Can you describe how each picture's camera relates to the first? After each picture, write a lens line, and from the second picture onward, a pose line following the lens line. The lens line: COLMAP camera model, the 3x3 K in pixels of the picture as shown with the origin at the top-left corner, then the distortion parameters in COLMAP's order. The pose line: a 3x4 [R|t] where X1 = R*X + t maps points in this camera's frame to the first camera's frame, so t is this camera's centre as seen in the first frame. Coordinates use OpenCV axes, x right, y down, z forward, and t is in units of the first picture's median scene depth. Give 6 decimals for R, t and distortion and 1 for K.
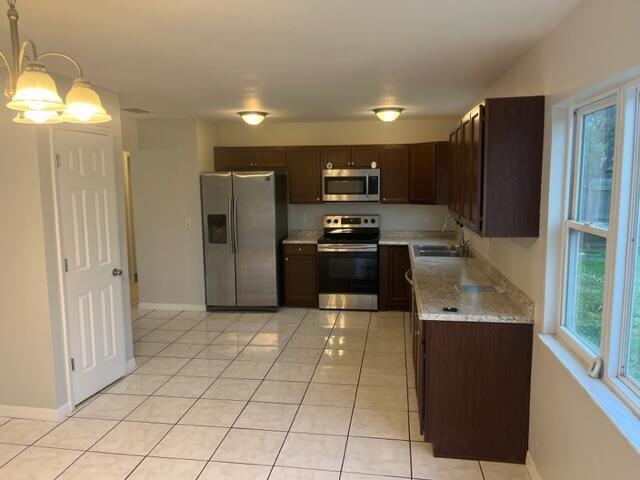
lens RADIAL K [[485.3, 0, 336.1], [0, 485.3, 243.4], [0, 0, 1]] dist [0.029019, -0.021962]
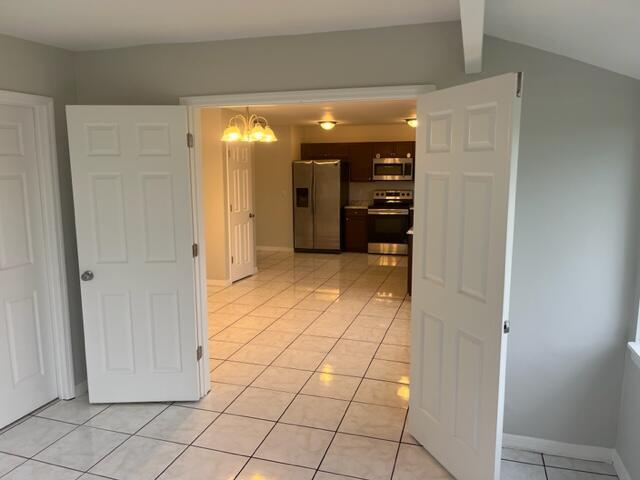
lens RADIAL K [[485.3, 0, 317.2], [0, 485.3, 241.4], [0, 0, 1]] dist [0.029019, -0.021962]
pose [[0.983371, 0.029907, -0.179129, 0.077830], [-0.026923, 0.999456, 0.019063, 0.076432], [0.179602, -0.013924, 0.983641, -0.487678]]
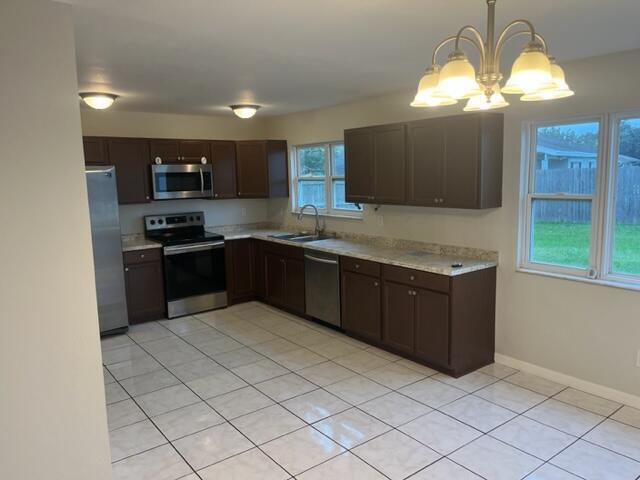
lens RADIAL K [[485.3, 0, 321.7], [0, 485.3, 239.4], [0, 0, 1]] dist [0.029019, -0.021962]
pose [[0.692325, -0.102527, 0.714265, -0.478999], [0.110413, 0.993250, 0.035552, -0.012367], [-0.713088, 0.054251, 0.698972, 0.157370]]
